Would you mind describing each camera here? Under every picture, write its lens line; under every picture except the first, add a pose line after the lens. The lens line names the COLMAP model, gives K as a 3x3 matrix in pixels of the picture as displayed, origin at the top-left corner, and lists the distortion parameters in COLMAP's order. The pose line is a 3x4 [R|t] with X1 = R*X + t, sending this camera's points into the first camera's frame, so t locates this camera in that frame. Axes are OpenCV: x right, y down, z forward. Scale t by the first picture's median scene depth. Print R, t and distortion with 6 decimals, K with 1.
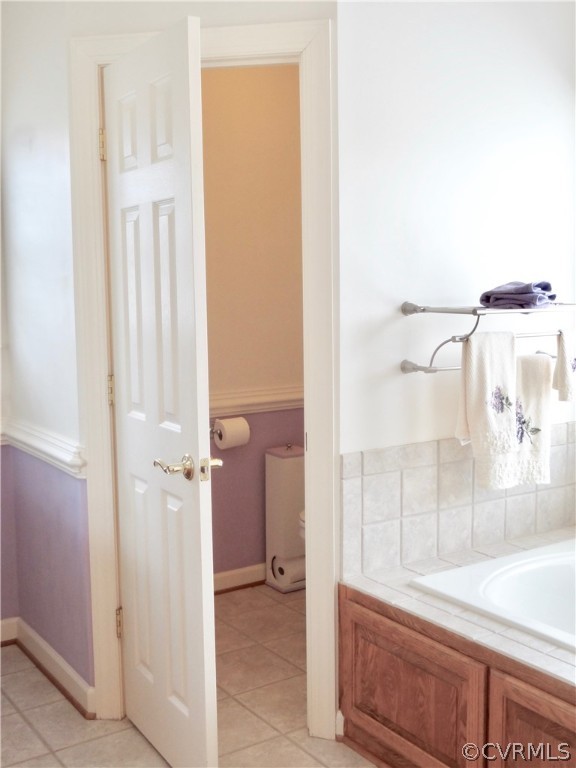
lens RADIAL K [[890.7, 0, 288.0], [0, 890.7, 384.0], [0, 0, 1]] dist [-0.027503, -0.025879]
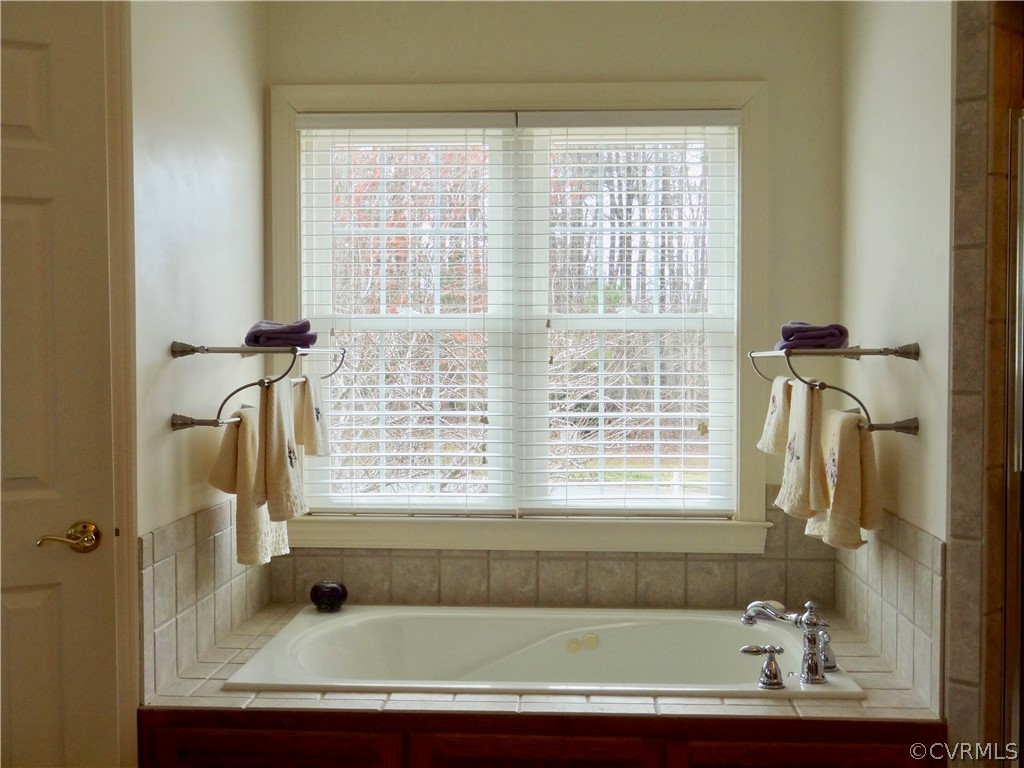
lens RADIAL K [[1187.6, 0, 512.0], [0, 1187.6, 384.0], [0, 0, 1]] dist [-0.027503, -0.025879]
pose [[0.614335, -0.015052, 0.788902, -0.529709], [0.091490, 0.994433, -0.052272, 0.030312], [-0.783723, 0.104289, 0.612292, 0.110402]]
